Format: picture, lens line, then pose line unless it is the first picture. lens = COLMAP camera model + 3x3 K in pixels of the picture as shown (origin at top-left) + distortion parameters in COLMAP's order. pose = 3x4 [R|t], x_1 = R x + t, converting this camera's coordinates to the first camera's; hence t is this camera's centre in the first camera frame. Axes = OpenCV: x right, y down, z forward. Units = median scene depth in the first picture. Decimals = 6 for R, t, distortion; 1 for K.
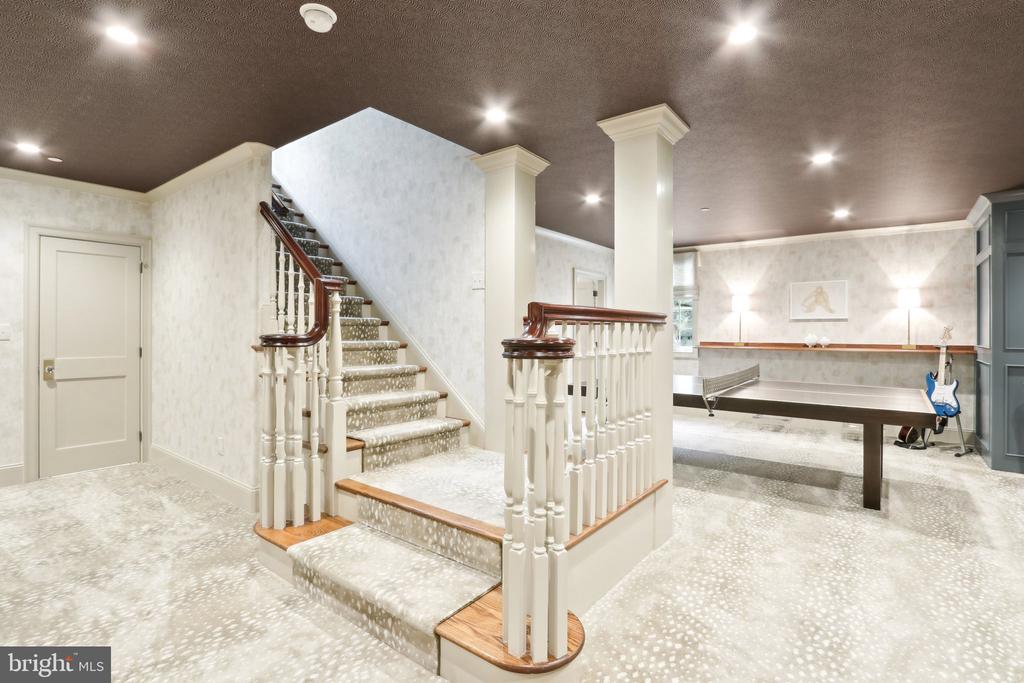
lens RADIAL K [[487.8, 0, 510.3], [0, 487.8, 332.6], [0, 0, 1]] dist [-0.016718, 0.000137]
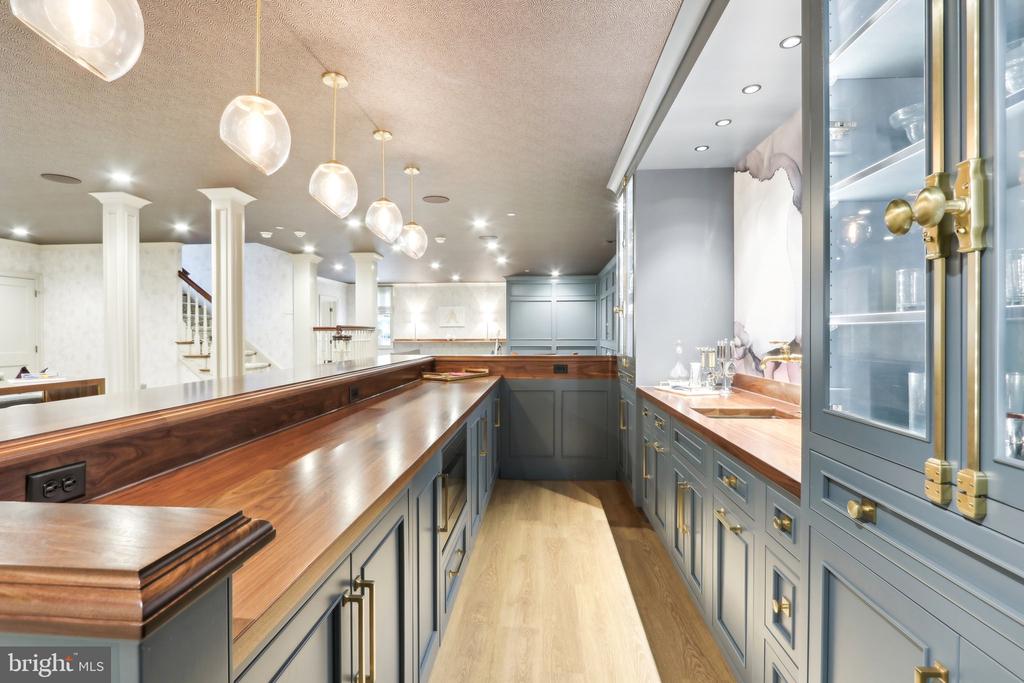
lens RADIAL K [[487.8, 0, 510.3], [0, 487.8, 332.6], [0, 0, 1]] dist [-0.016718, 0.000137]
pose [[0.835692, -0.006189, 0.549163, -0.296979], [0.009033, 0.999956, -0.002477, 0.004854], [-0.549124, 0.007031, 0.835712, -0.922134]]
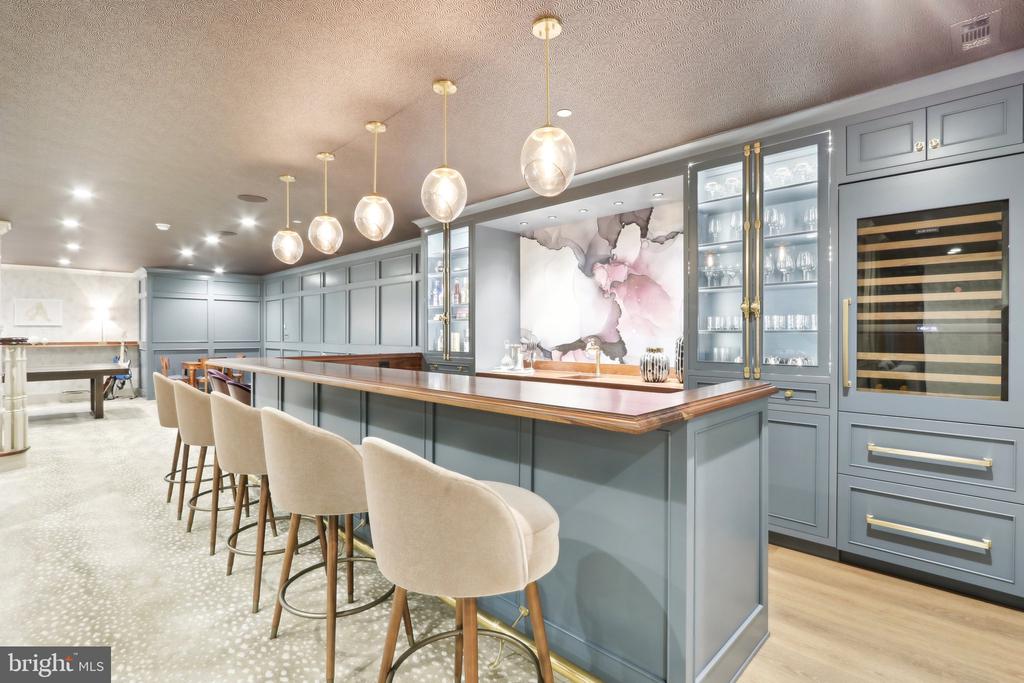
lens RADIAL K [[487.8, 0, 510.3], [0, 487.8, 332.6], [0, 0, 1]] dist [-0.016718, 0.000137]
pose [[0.126552, -0.003456, 0.991954, -0.712974], [0.006288, 0.999977, 0.002682, -0.002107], [-0.991940, 0.005898, 0.126571, -0.675686]]
